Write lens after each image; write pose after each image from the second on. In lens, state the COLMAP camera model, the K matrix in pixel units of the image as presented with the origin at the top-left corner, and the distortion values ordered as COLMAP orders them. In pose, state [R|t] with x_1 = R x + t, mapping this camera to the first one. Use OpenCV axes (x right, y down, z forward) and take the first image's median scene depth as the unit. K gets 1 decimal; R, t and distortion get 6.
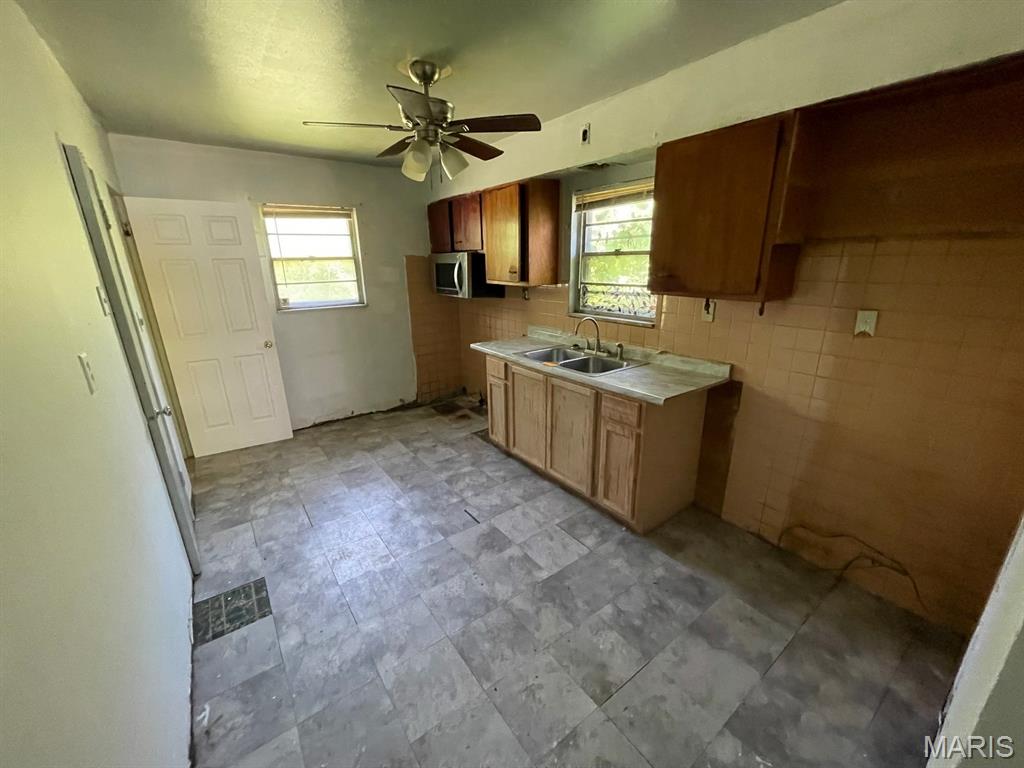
lens RADIAL K [[411.0, 0, 510.9], [0, 411.0, 386.3], [0, 0, 1]] dist [-0.000884, 0.000486]
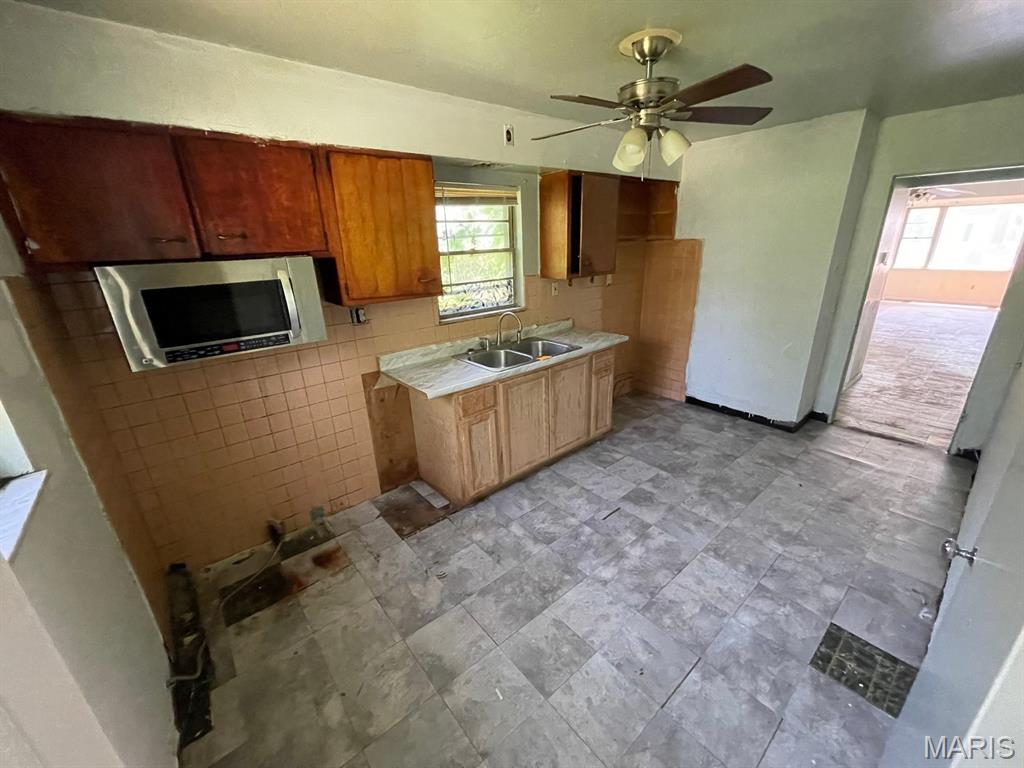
lens RADIAL K [[411.0, 0, 511.9], [0, 411.0, 386.7], [0, 0, 1]] dist [-0.000884, 0.000486]
pose [[-0.063871, -0.318787, 0.945672, -0.879405], [0.329284, 0.887805, 0.321520, -0.339770], [-0.942068, 0.331930, 0.048267, 1.024198]]
